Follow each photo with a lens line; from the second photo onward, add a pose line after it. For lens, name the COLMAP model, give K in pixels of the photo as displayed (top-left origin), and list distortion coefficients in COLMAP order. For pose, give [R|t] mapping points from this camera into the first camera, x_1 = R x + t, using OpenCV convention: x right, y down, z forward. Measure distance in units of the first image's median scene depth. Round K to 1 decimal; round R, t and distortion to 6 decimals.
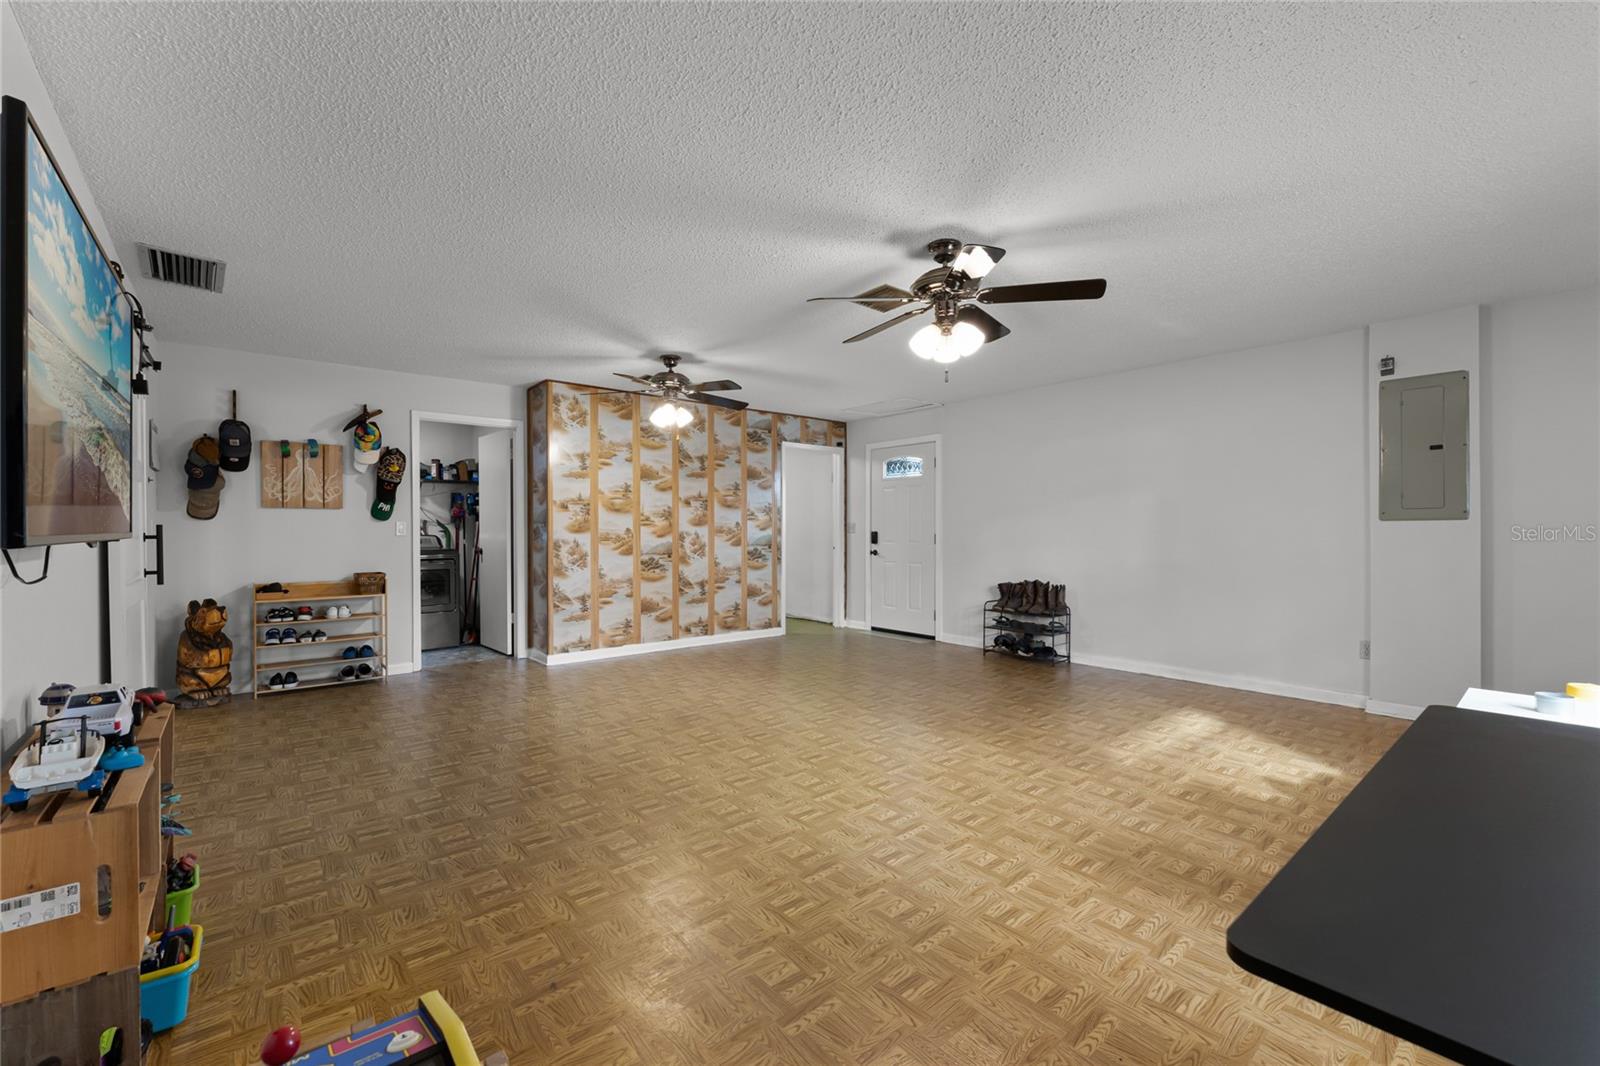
lens RADIAL K [[652.0, 0, 800.0], [0, 652.0, 533.0], [0, 0, 1]] dist [-0.006685, 0.000150]
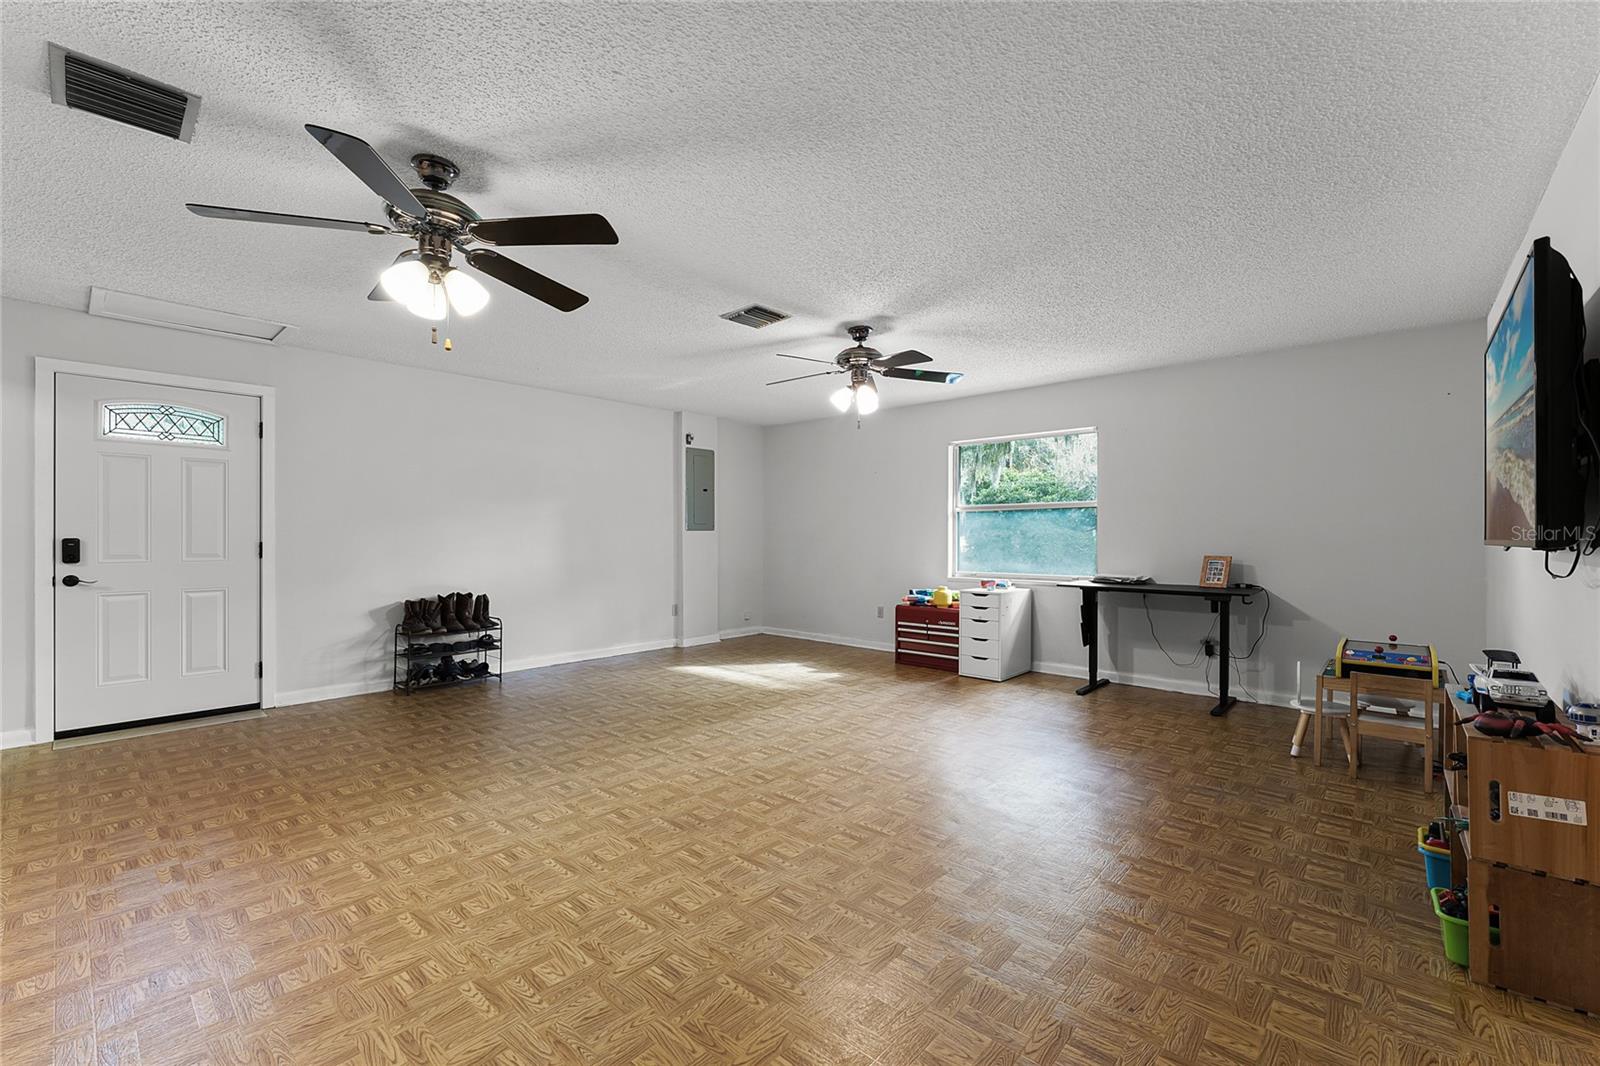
lens RADIAL K [[664.3, 0, 776.5], [0, 664.3, 535.2], [0, 0, 1]] dist [-0.008864, 0.000494]
pose [[-0.114707, 0.001480, 0.993398, -0.595607], [0.003838, 0.999992, -0.001047, -0.002944], [-0.993392, 0.003693, -0.114711, 0.692239]]
